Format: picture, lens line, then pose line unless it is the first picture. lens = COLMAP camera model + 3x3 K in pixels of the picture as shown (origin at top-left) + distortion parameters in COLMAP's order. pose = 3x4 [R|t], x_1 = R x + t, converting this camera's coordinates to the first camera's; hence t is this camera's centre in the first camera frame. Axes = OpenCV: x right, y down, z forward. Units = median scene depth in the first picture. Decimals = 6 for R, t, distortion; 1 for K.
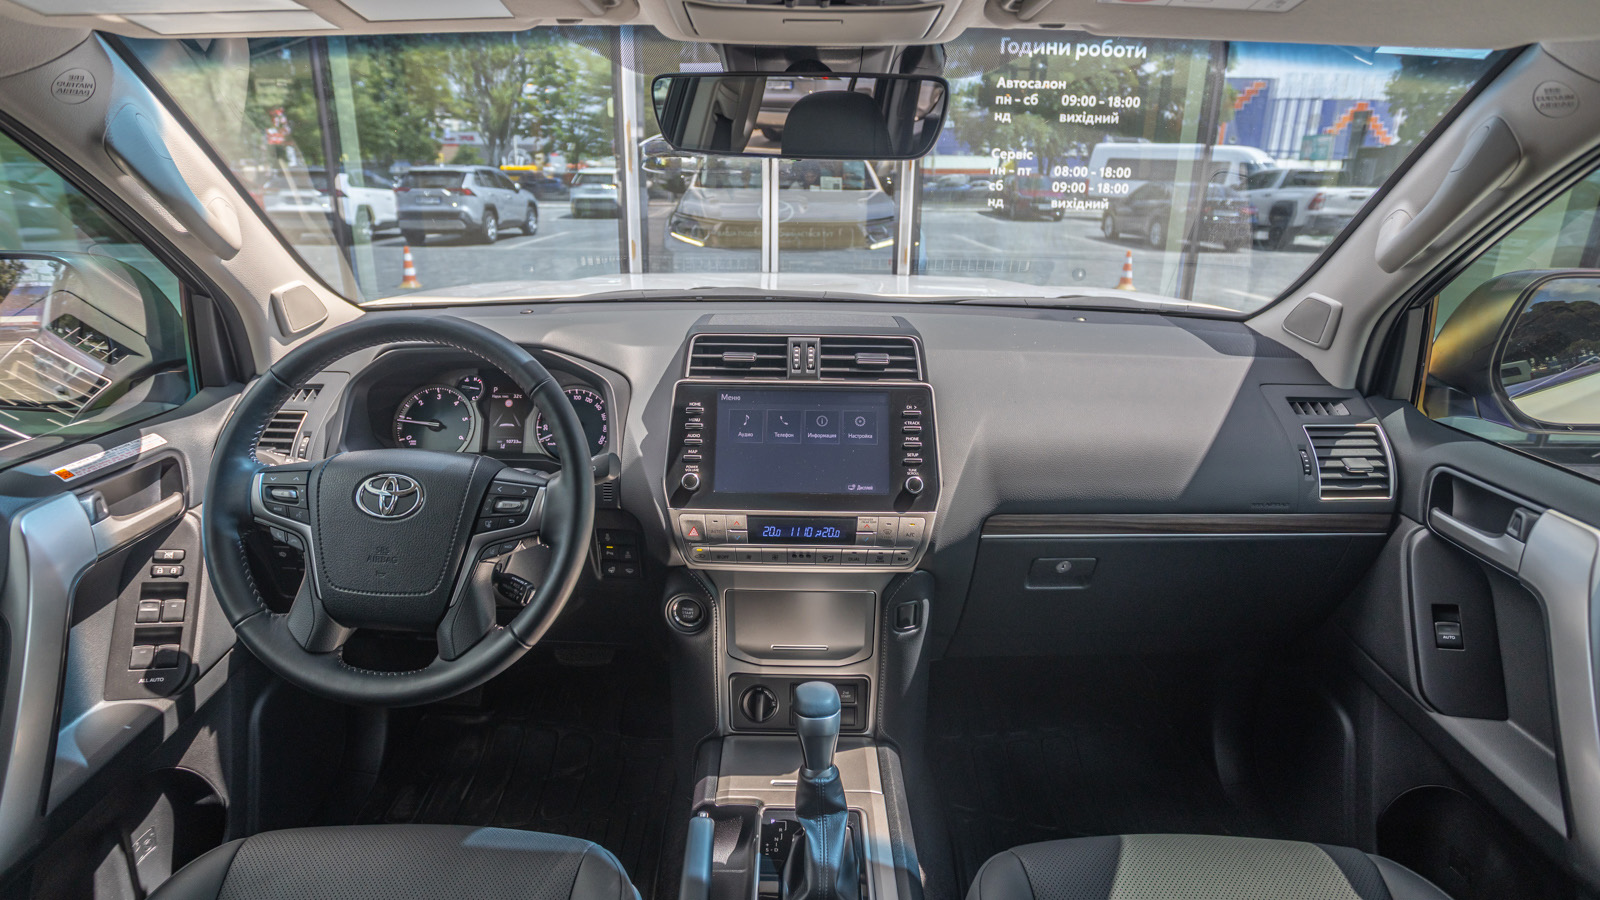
lens RADIAL K [[867.1, 0, 783.9], [0, 867.1, 421.0], [0, 0, 1]] dist [-0.023568, 0.003972]
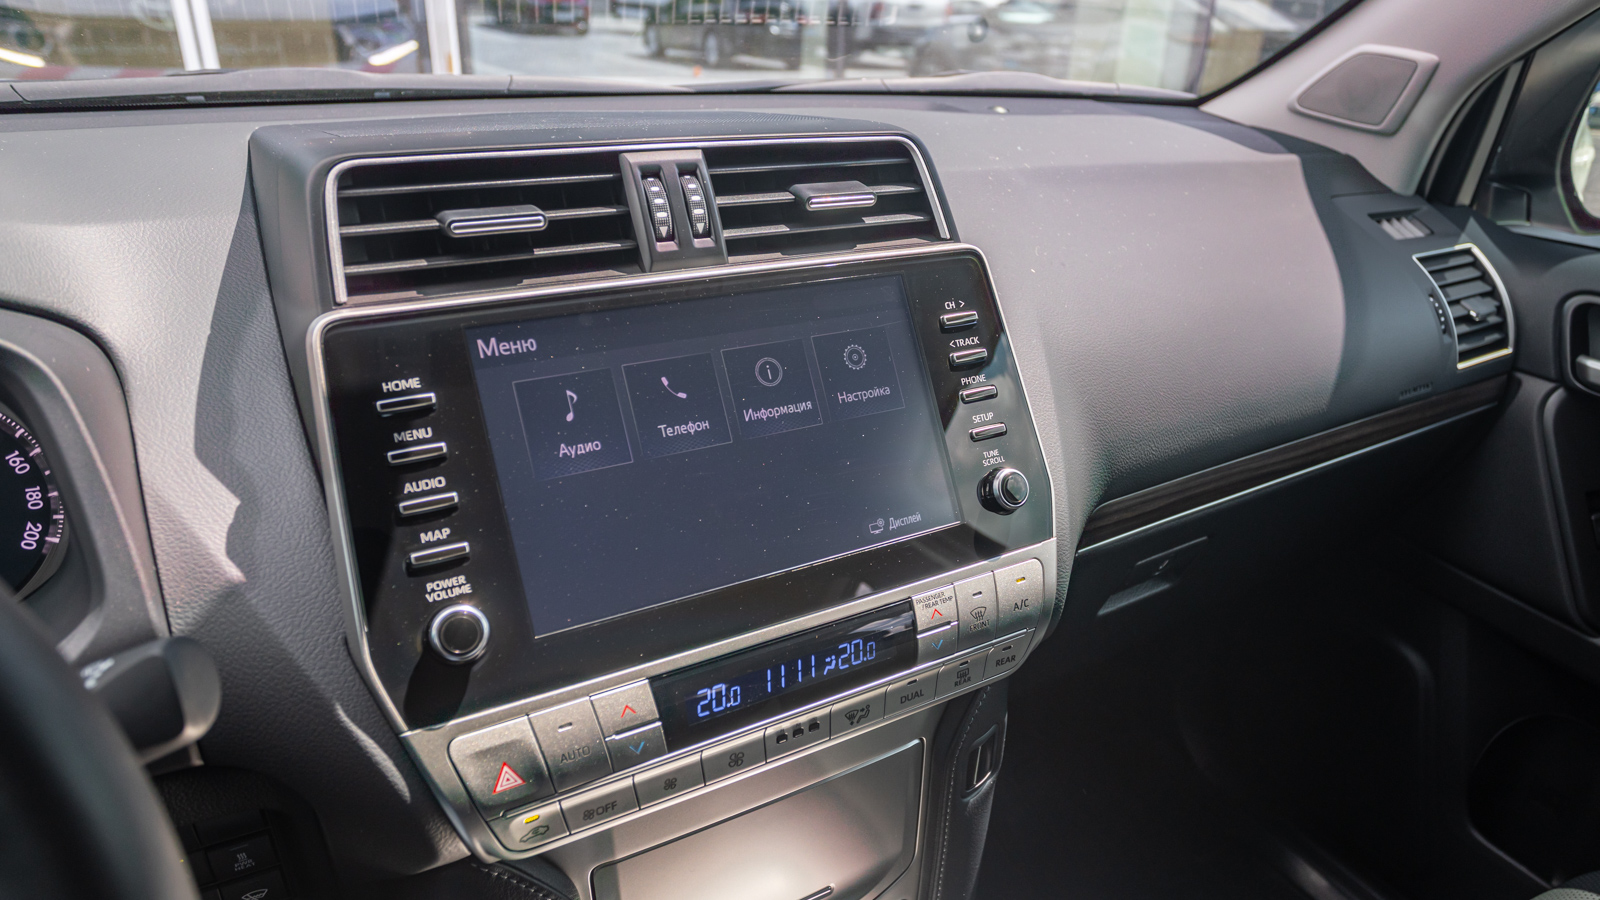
lens RADIAL K [[1032.2, 0, 860.1], [0, 1032.2, 464.7], [0, 0, 1]] dist [-0.045325, 0.014350]
pose [[0.831541, -0.207785, 0.515136, -0.160509], [0.124819, 0.973579, 0.191216, -0.041147], [-0.541258, -0.094705, 0.835507, 0.596576]]
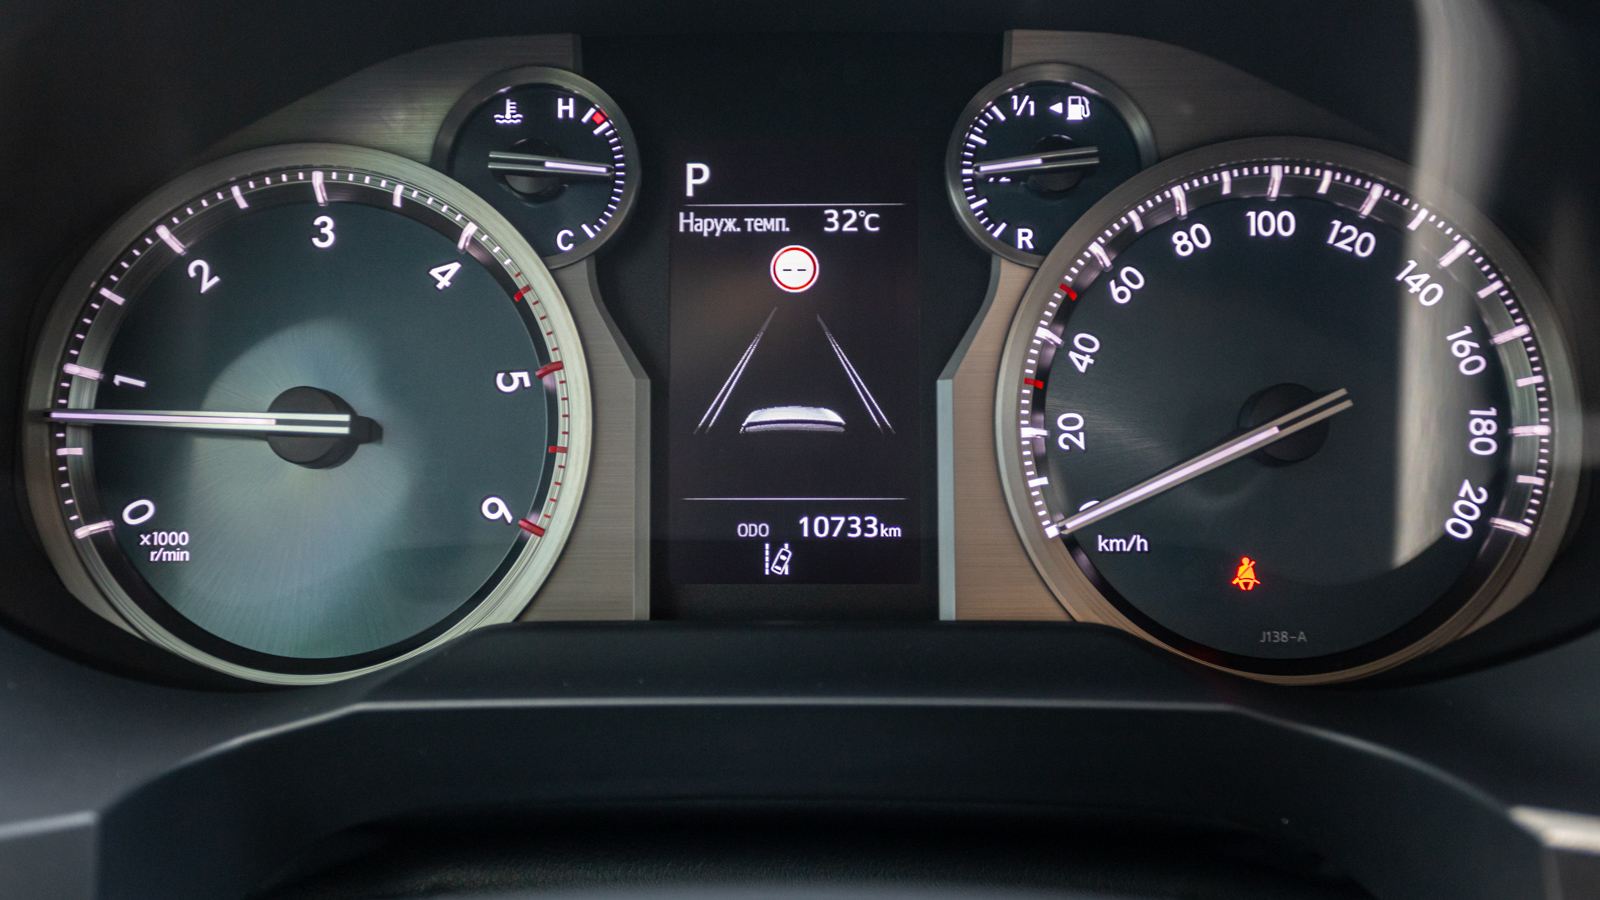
lens RADIAL K [[1689.0, 0, 792.0], [0, 1689.0, 451.8], [0, 0, 1]] dist [-0.023052, 0.000000]
pose [[0.999700, -0.016063, 0.018482, -0.372141], [0.013822, 0.993203, 0.115569, -0.026090], [-0.020213, -0.115278, 0.993128, 0.808919]]
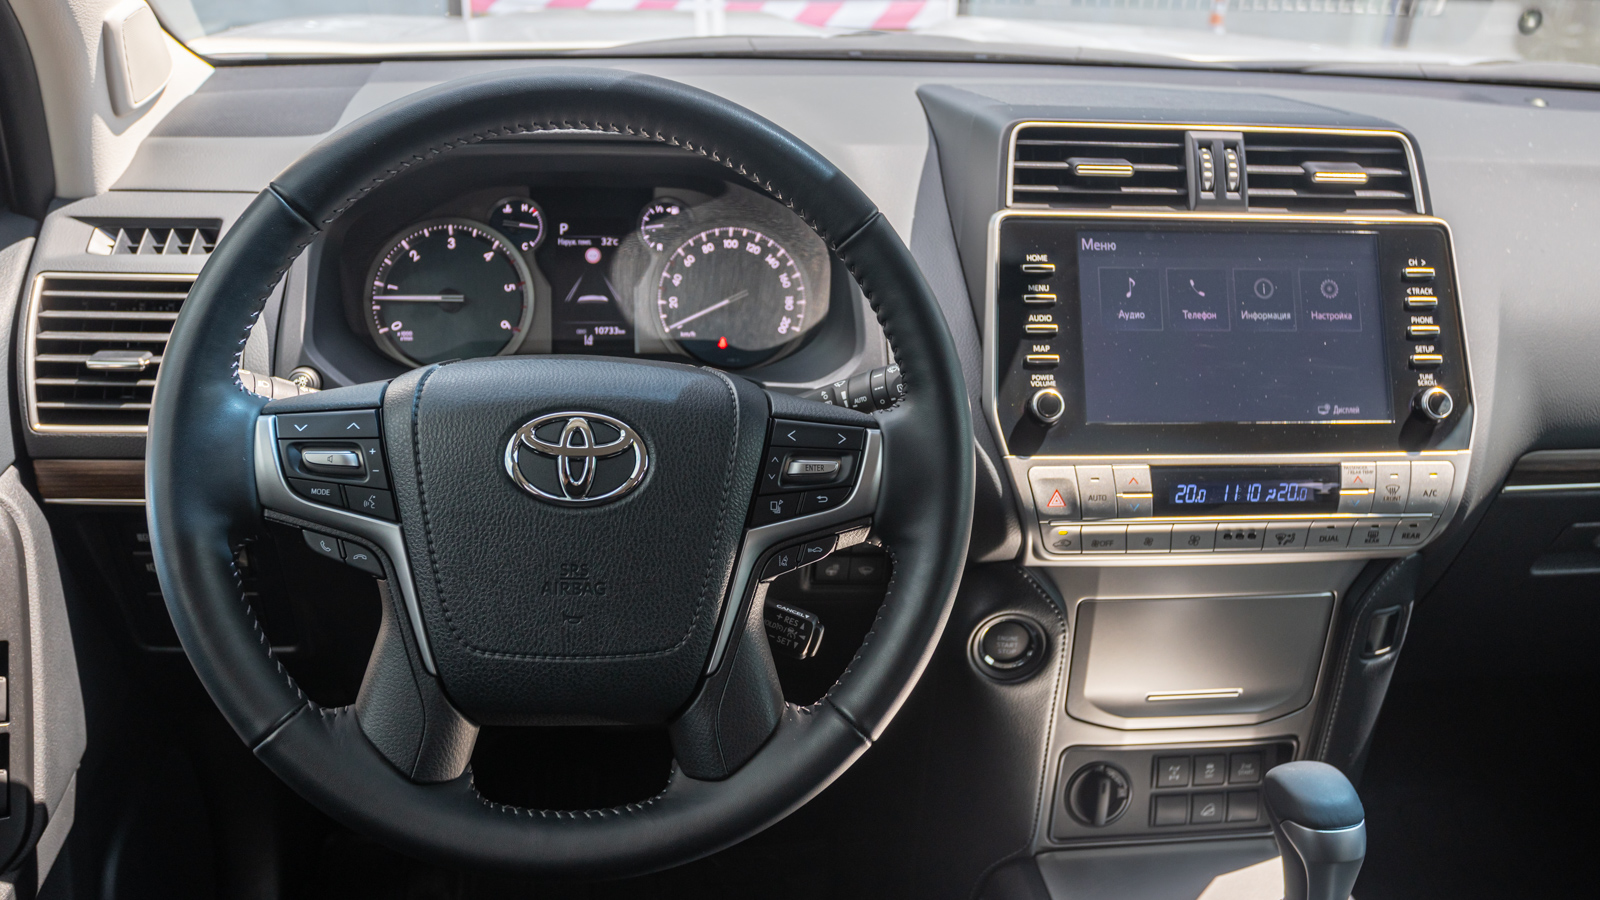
lens RADIAL K [[1391.5, 0, 810.0], [0, 1391.5, 433.0], [0, 0, 1]] dist [-0.011738, -0.010318]
pose [[0.985871, -0.024846, 0.165655, -0.378986], [0.005494, 0.993203, 0.116267, -0.012791], [-0.167417, -0.113714, 0.979306, 0.184752]]
